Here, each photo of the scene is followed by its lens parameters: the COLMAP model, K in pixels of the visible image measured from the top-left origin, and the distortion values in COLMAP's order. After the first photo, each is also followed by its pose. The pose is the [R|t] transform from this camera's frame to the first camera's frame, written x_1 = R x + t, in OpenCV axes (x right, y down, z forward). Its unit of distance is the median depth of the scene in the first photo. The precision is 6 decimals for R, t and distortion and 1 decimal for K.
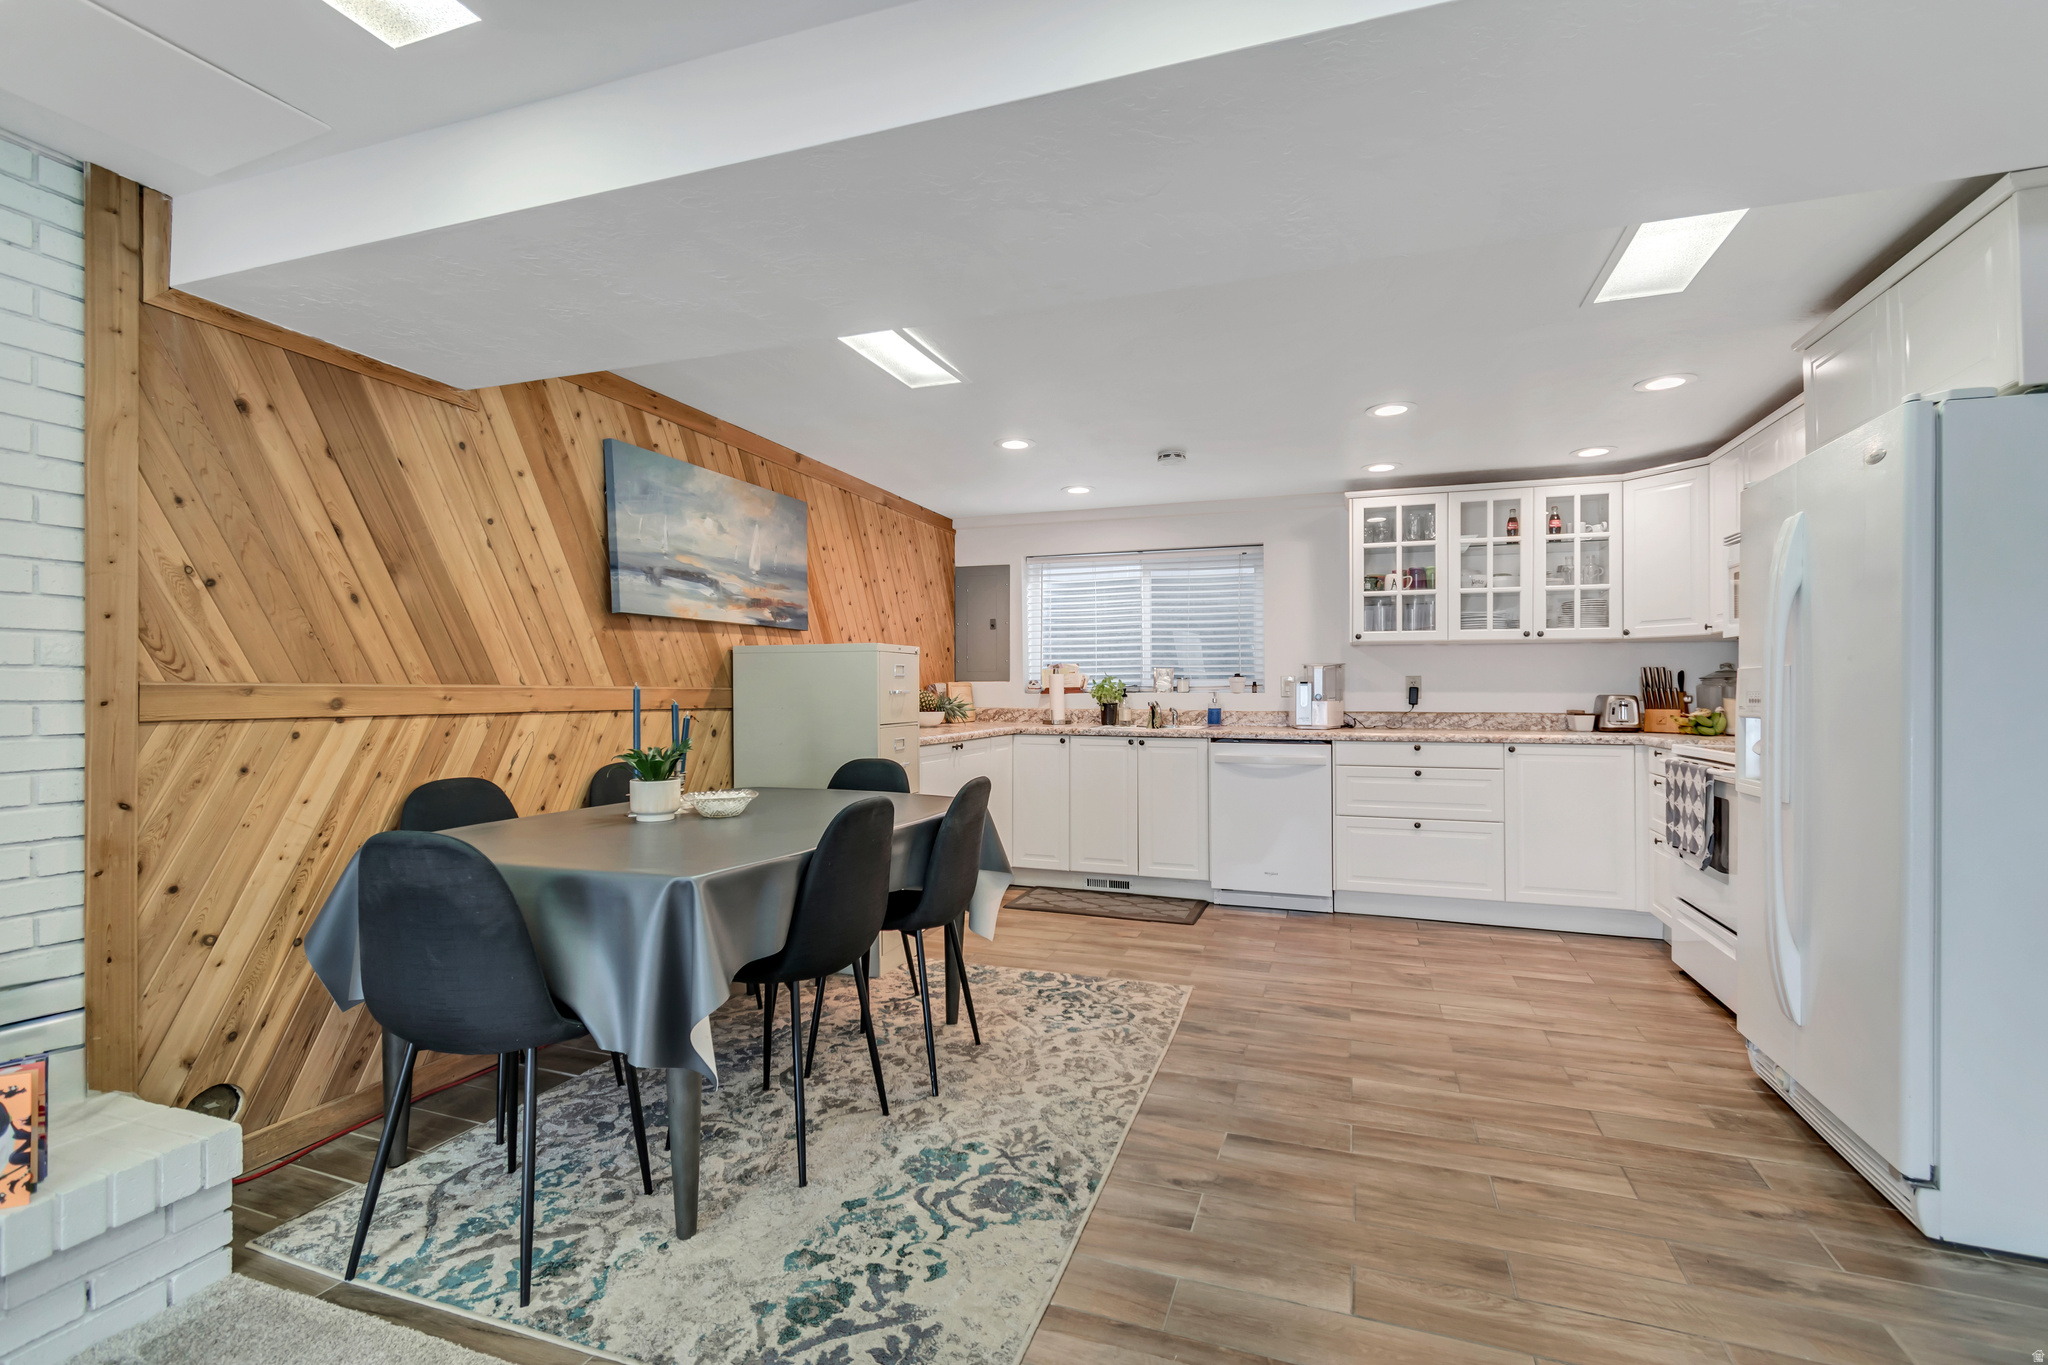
lens RADIAL K [[919.5, 0, 1023.8], [0, 919.5, 692.1], [0, 0, 1]] dist [-0.002594, -0.000221]
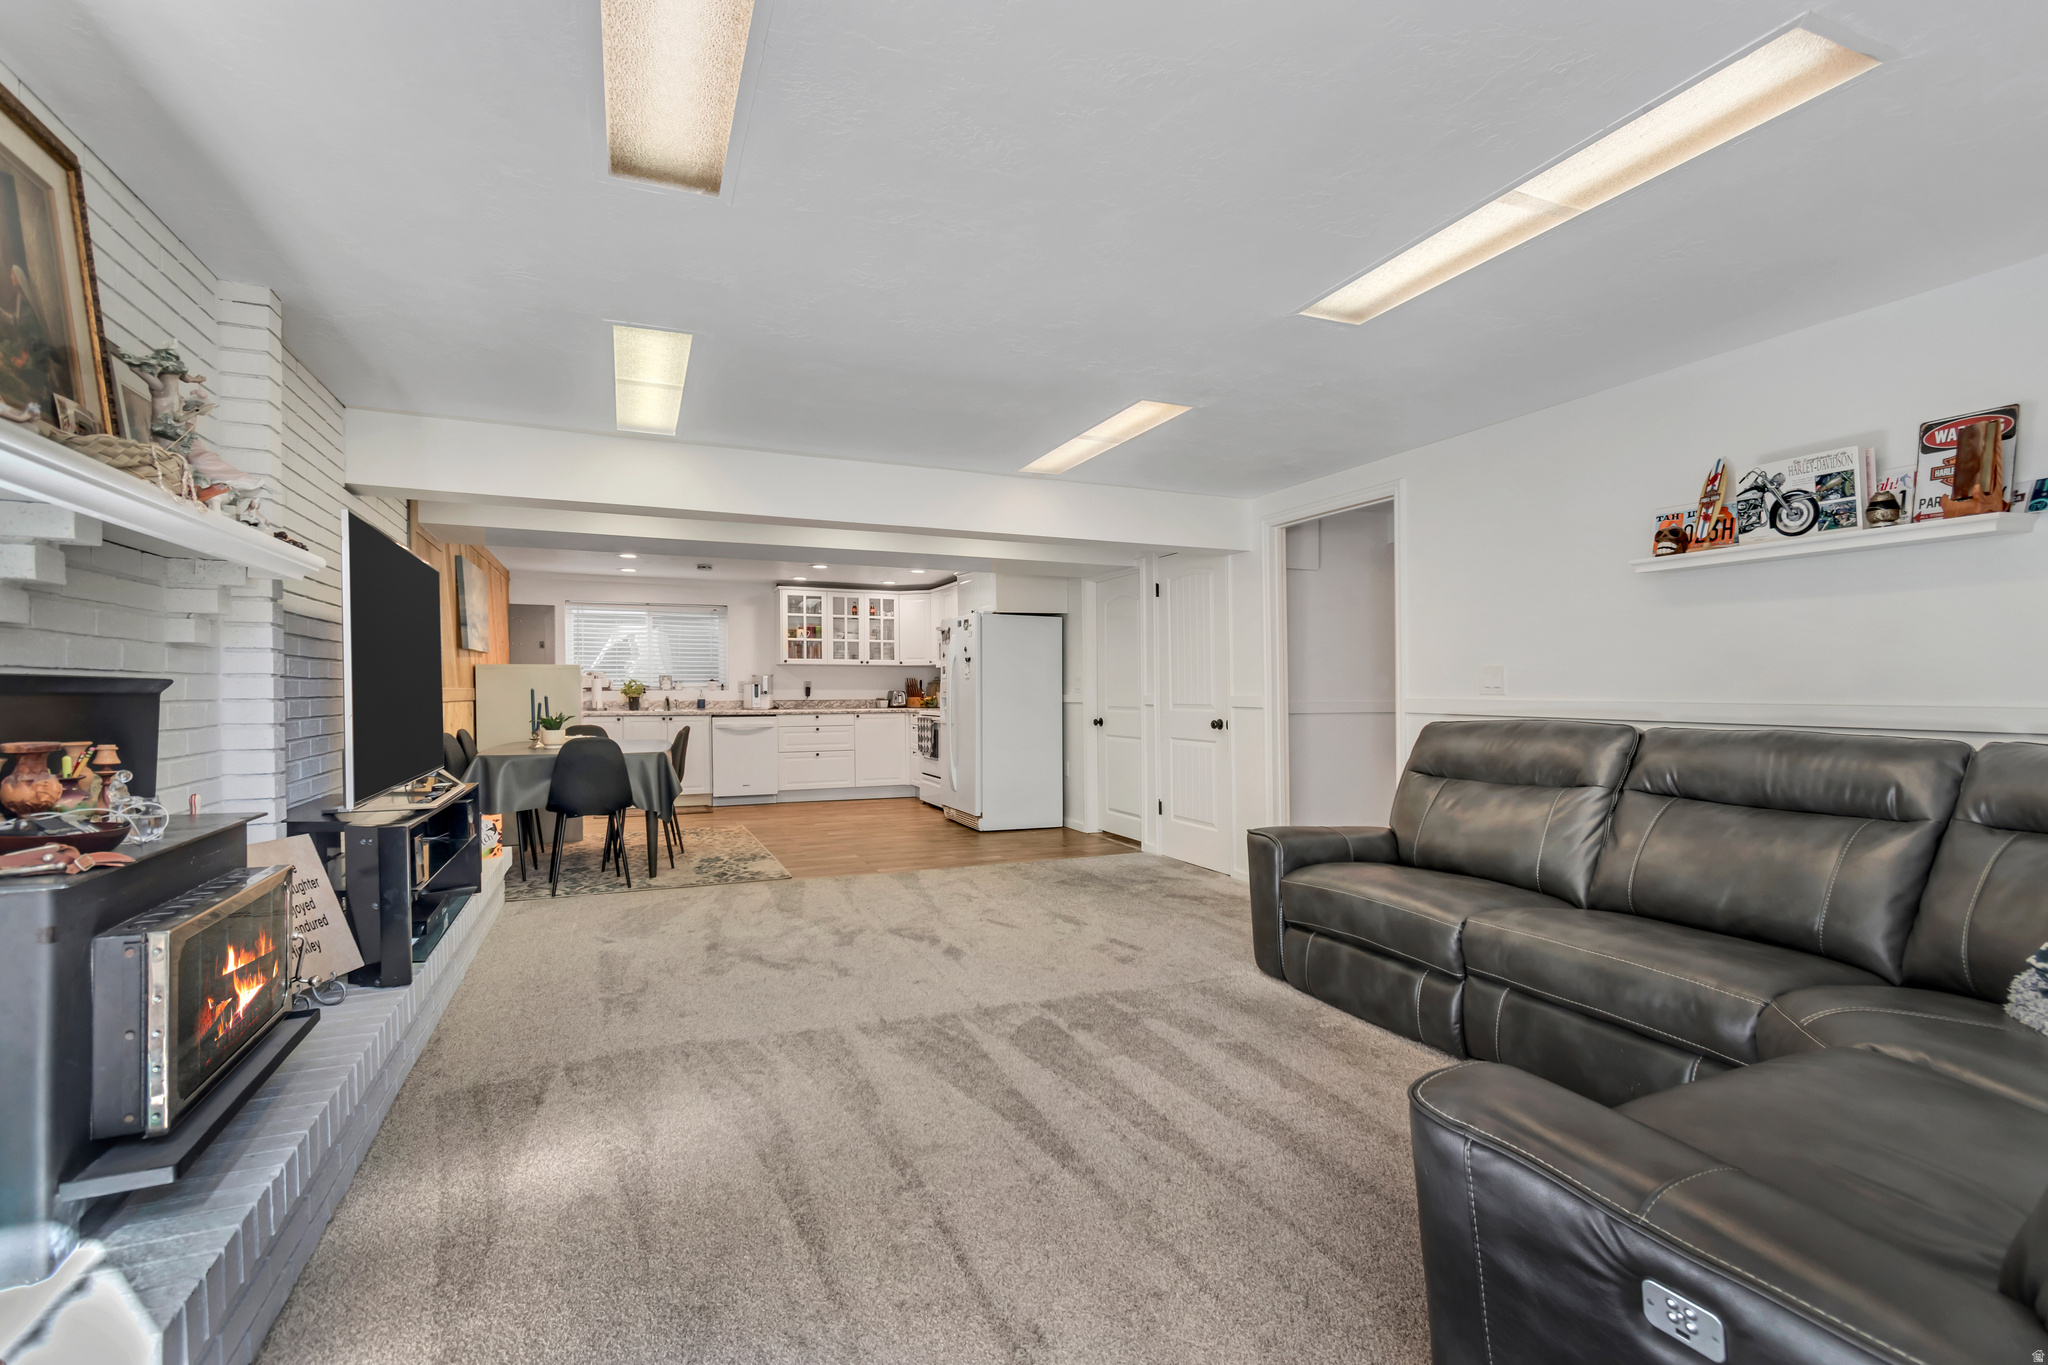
lens RADIAL K [[919.5, 0, 1022.4], [0, 919.5, 688.8], [0, 0, 1]] dist [-0.002594, -0.000221]
pose [[0.730723, -0.002749, 0.682669, -0.622873], [0.002046, 0.999996, 0.001837, -0.004679], [-0.682671, 0.000054, 0.730725, -0.794607]]
